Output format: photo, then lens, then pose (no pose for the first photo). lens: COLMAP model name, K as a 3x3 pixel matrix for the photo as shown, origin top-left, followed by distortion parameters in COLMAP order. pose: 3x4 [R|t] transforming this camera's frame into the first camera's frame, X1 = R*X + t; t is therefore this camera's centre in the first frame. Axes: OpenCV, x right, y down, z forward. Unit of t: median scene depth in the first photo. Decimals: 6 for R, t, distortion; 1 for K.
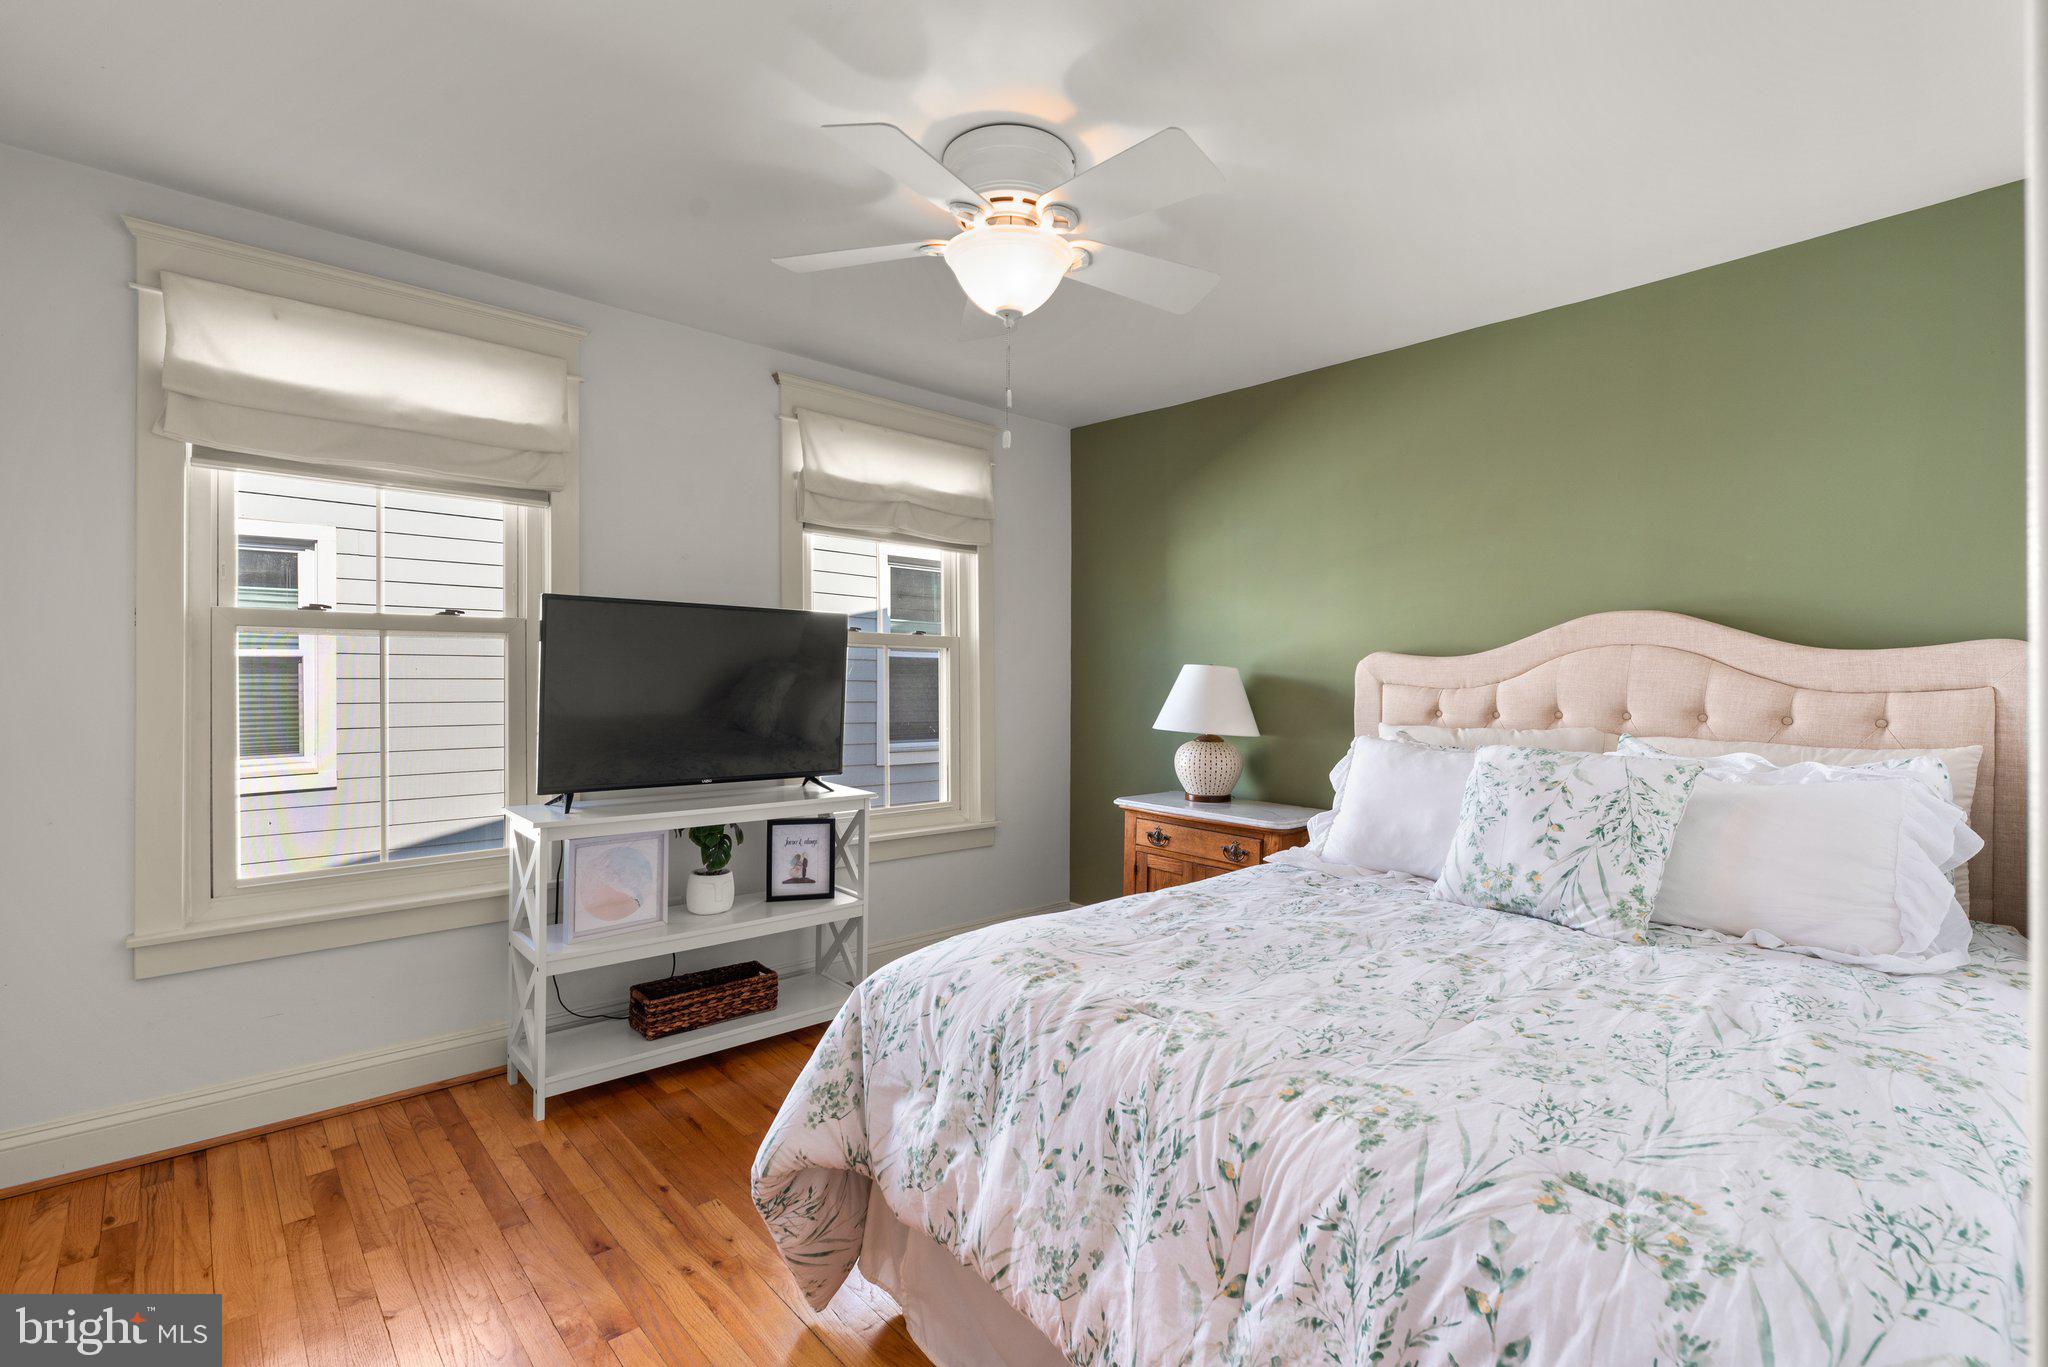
lens RADIAL K [[939.6, 0, 1018.2], [0, 939.6, 689.9], [0, 0, 1]] dist [0.001331, -0.000276]
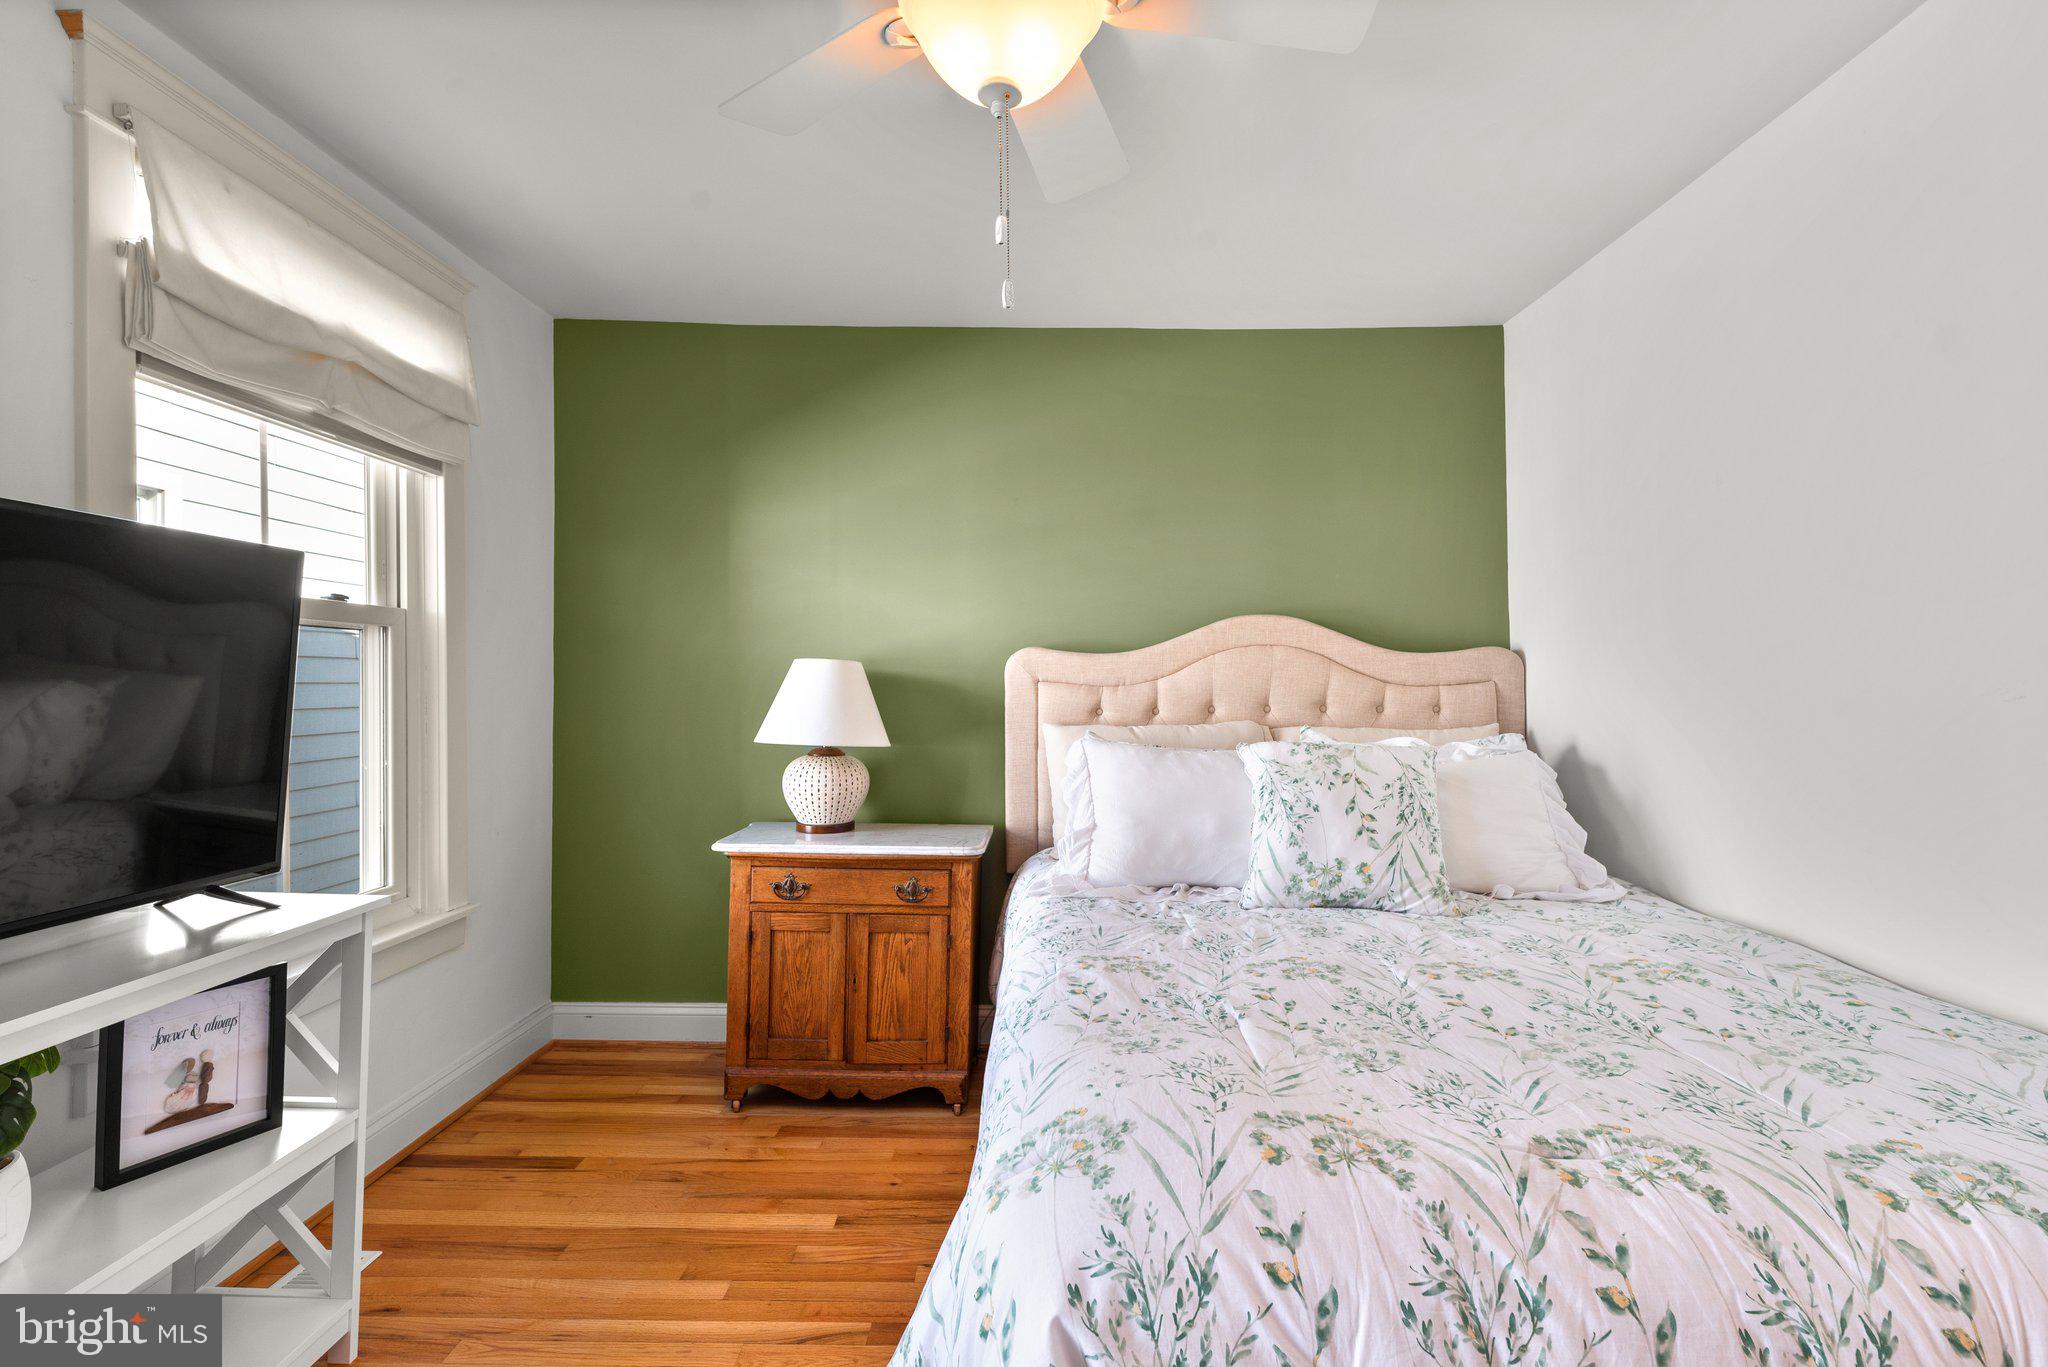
lens RADIAL K [[939.6, 0, 1028.2], [0, 939.6, 665.2], [0, 0, 1]] dist [0.001331, -0.000276]
pose [[0.671686, 0.005032, 0.740819, -0.333283], [0.011177, 0.999794, -0.016925, -0.007449], [-0.740751, 0.019648, 0.671492, 0.417557]]
